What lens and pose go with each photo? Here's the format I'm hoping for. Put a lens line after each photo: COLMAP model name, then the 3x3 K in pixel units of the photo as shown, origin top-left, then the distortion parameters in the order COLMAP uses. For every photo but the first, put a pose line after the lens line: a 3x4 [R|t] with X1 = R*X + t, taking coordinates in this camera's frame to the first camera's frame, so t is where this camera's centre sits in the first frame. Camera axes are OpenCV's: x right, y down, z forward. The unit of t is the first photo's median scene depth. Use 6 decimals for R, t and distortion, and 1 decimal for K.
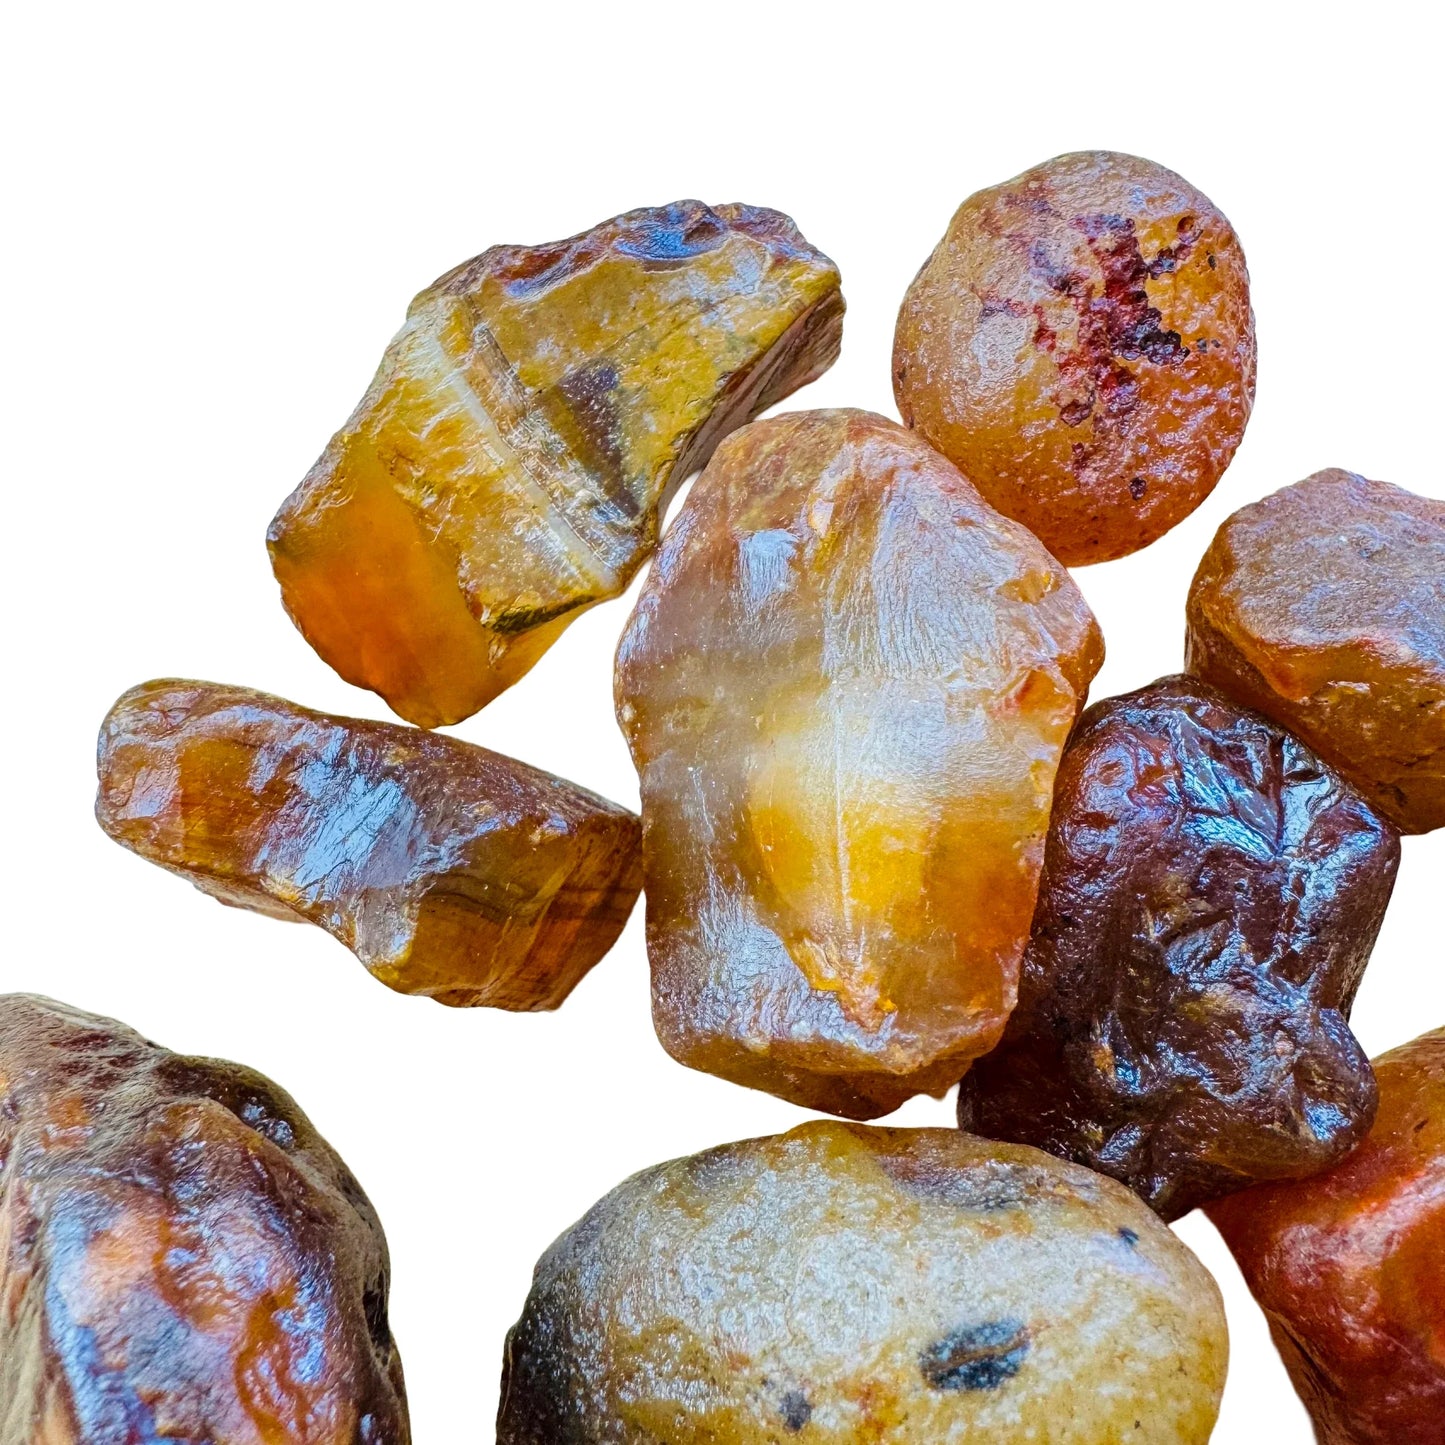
lens RADIAL K [[1403.1, 0, 722.5], [0, 1403.1, 641.9], [0, 0, 1]] dist [-0.004358, -0.008329]
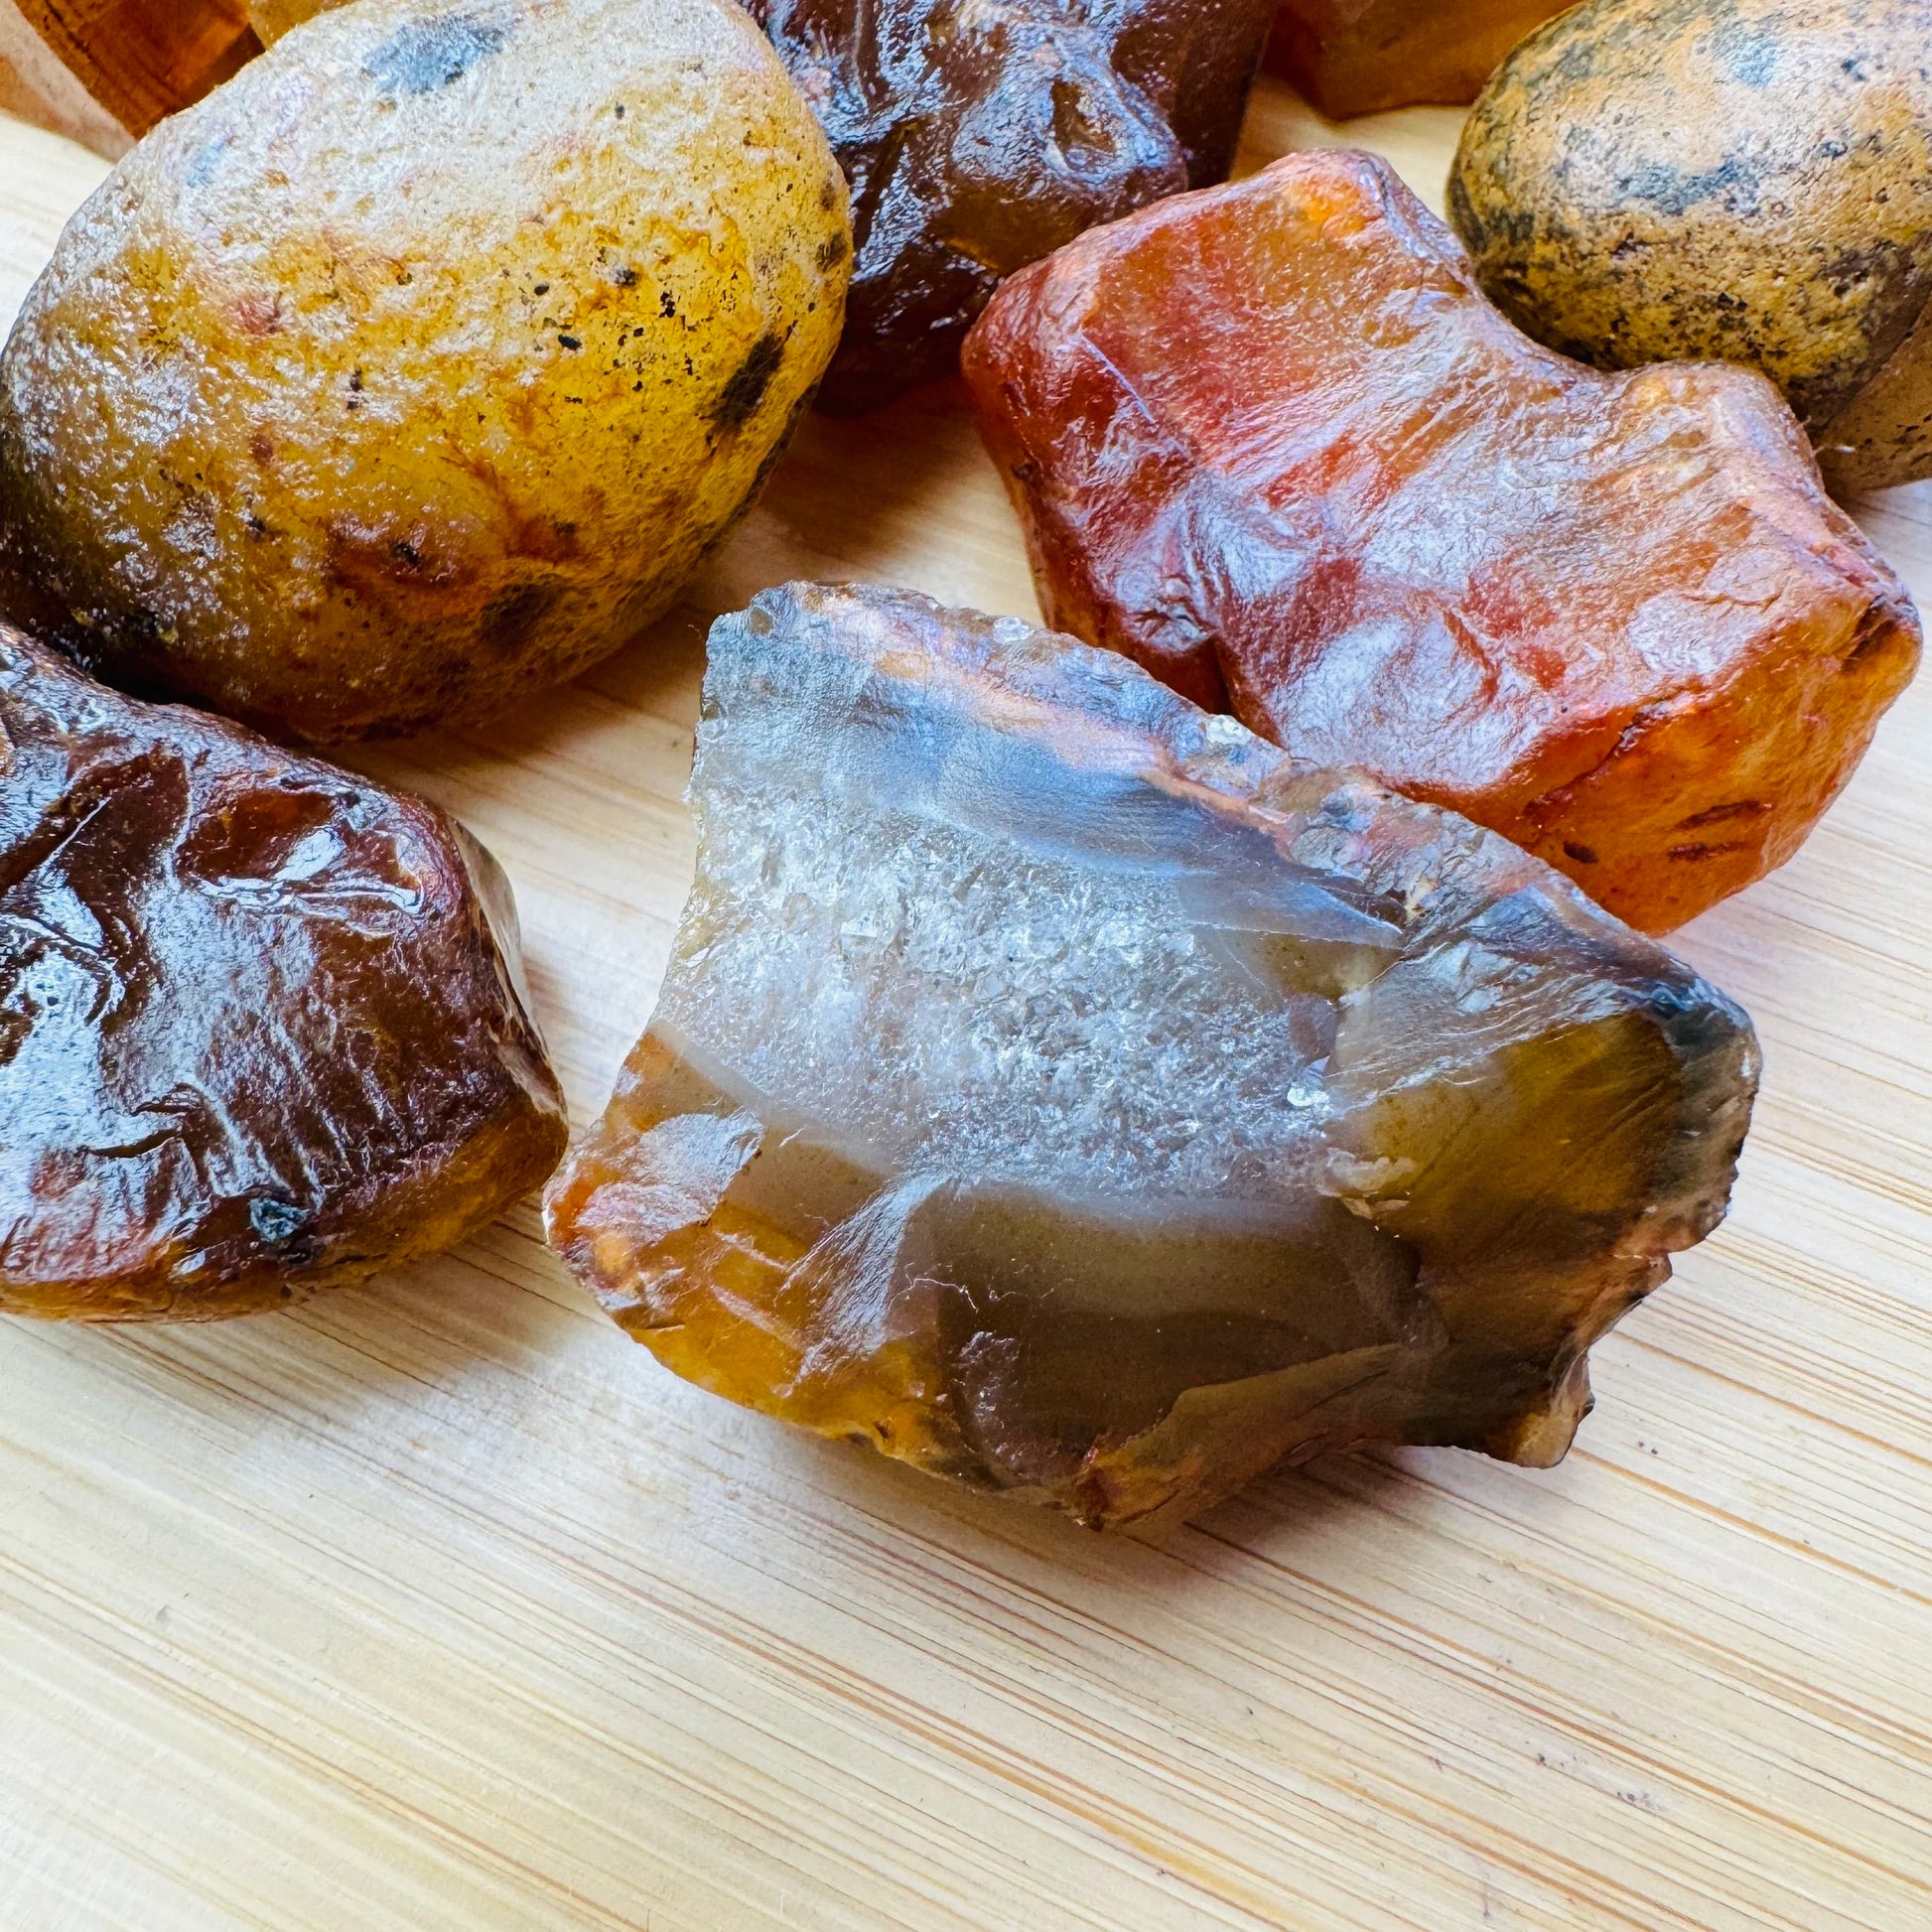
lens RADIAL K [[1876.0, 0, 966.0], [0, 1876.0, 858.2], [0, 0, 1]] dist [-0.004358, -0.008329]
pose [[0.990522, 0.131094, -0.040986, 0.409491], [-0.135443, 0.981833, -0.132888, 0.757129], [0.022820, 0.137180, 0.990283, 0.070098]]
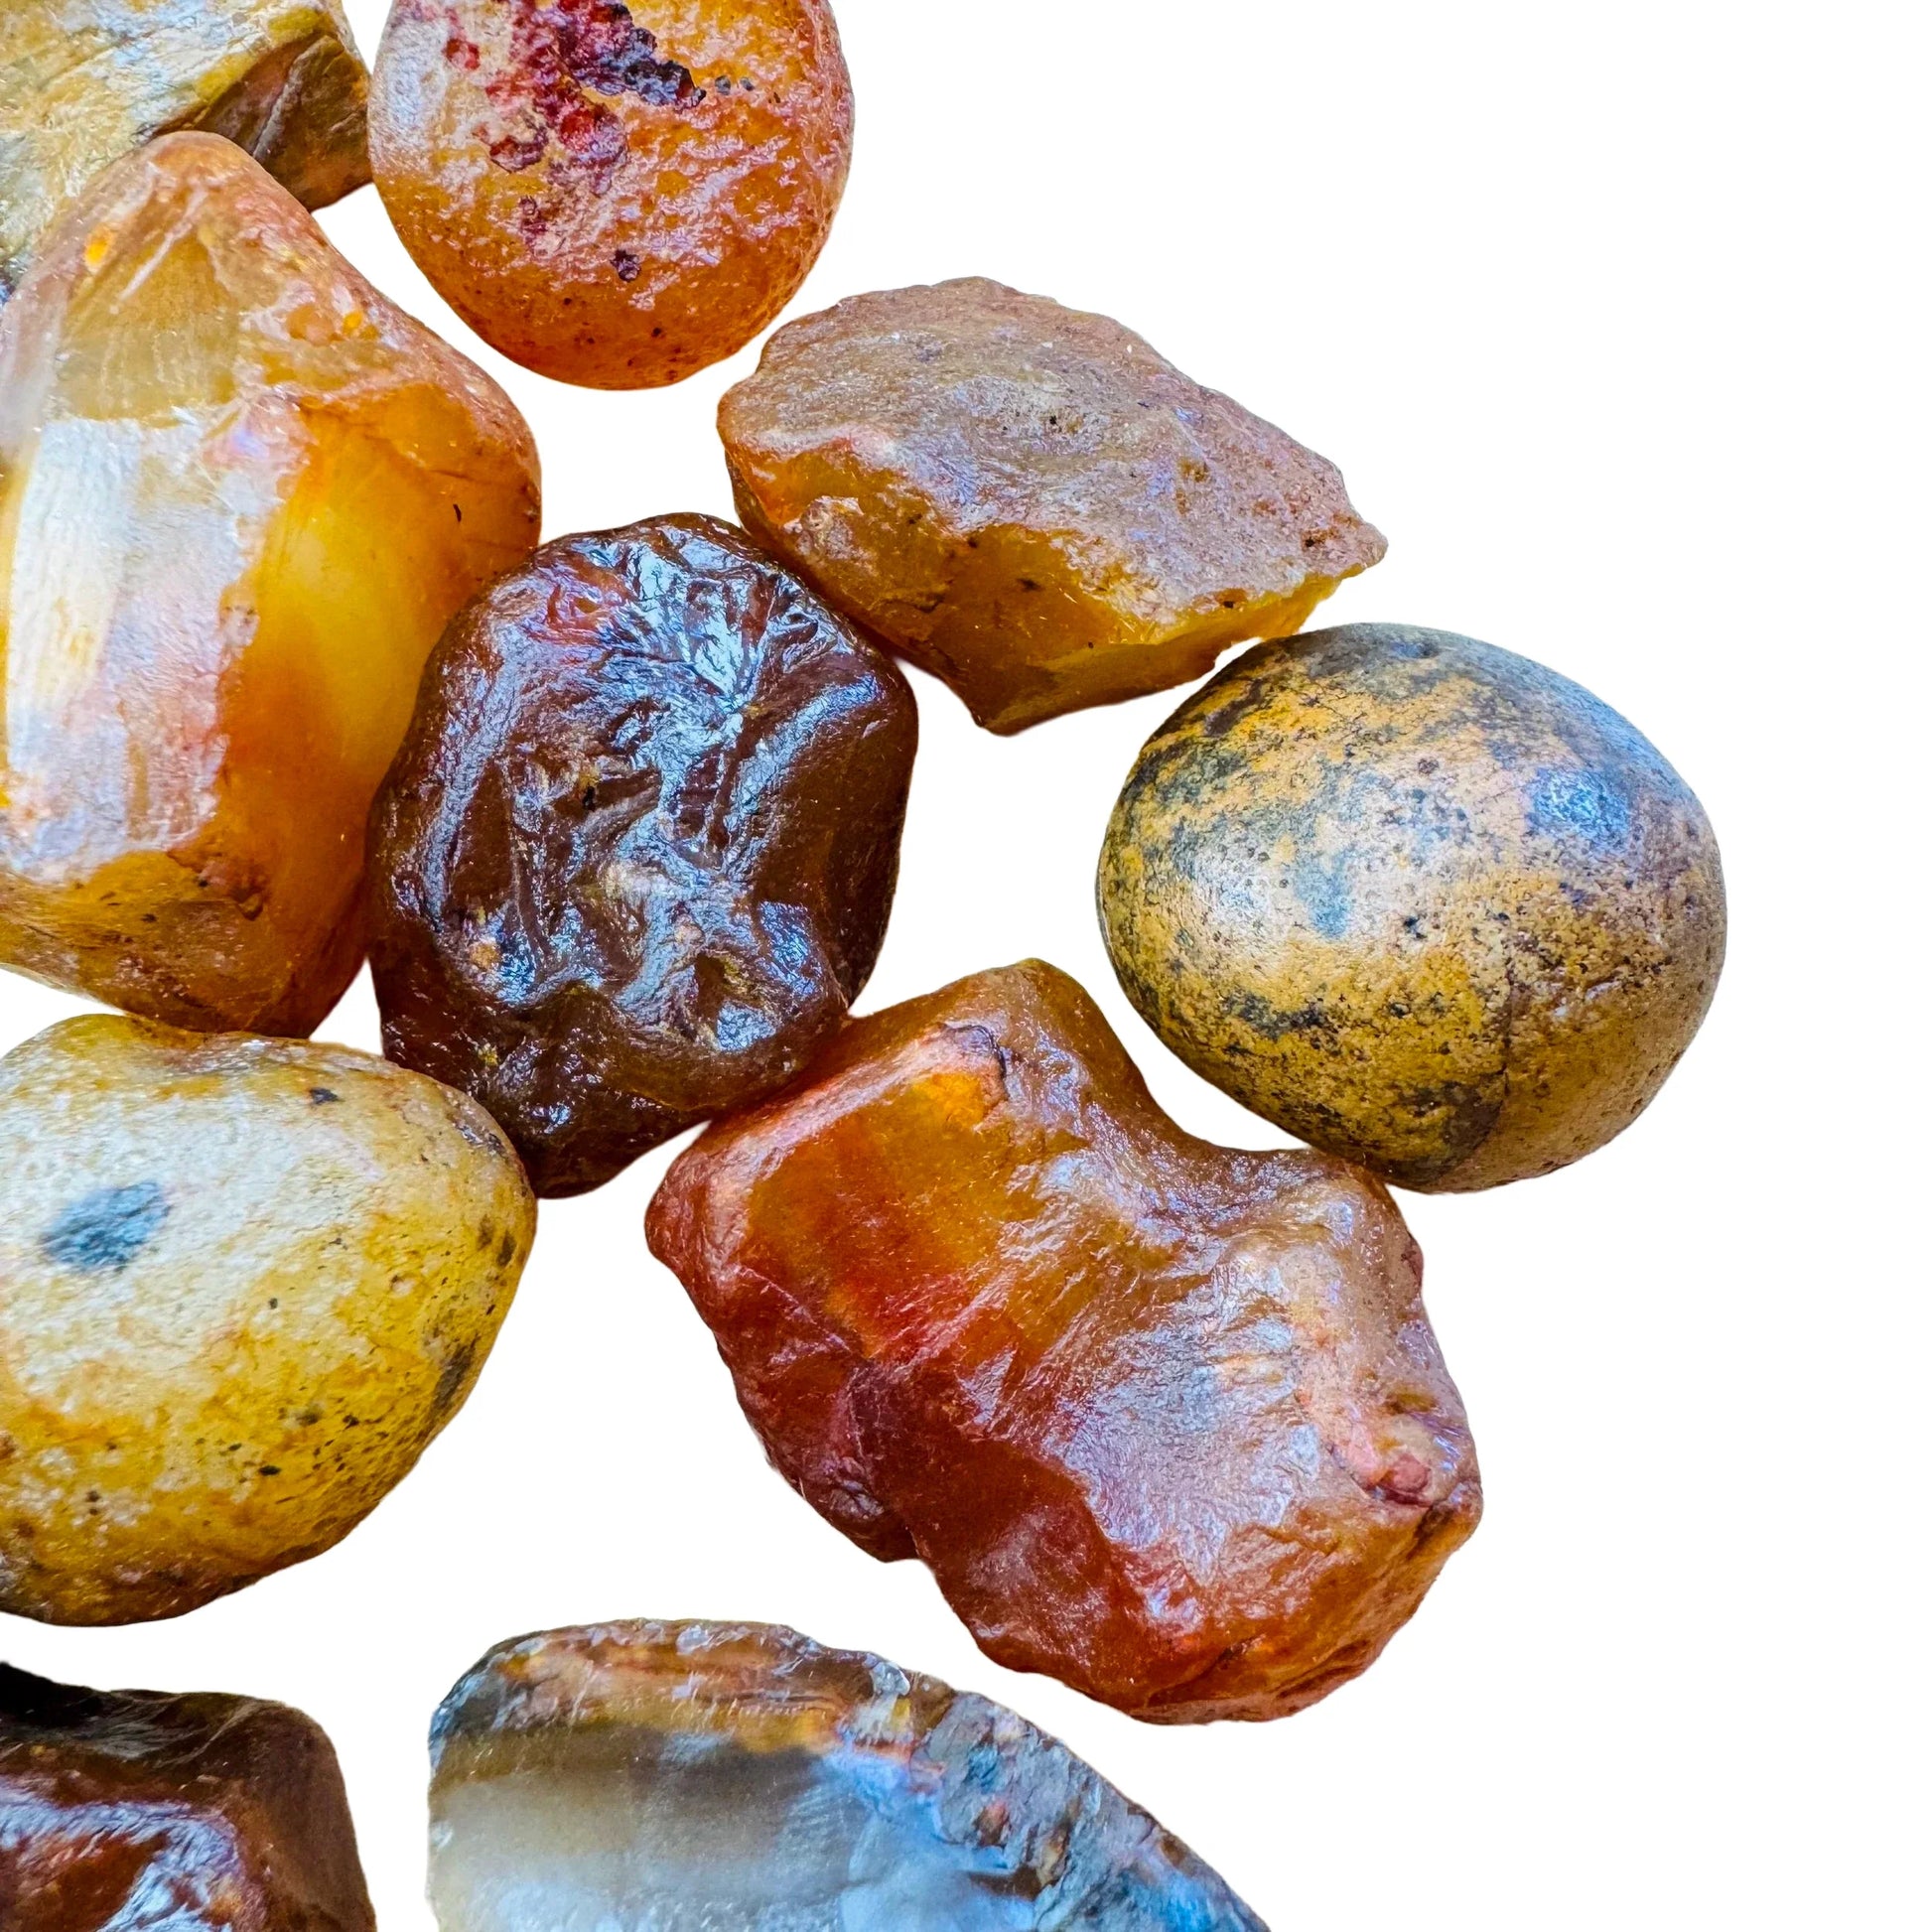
lens RADIAL K [[1876.0, 0, 966.0], [0, 1876.0, 858.2], [0, 0, 1]] dist [-0.004358, -0.008329]
pose [[0.999833, 0.016564, -0.007769, 0.509895], [-0.016303, 0.999336, 0.032578, 0.188014], [0.008304, -0.032446, 0.999439, -0.055009]]
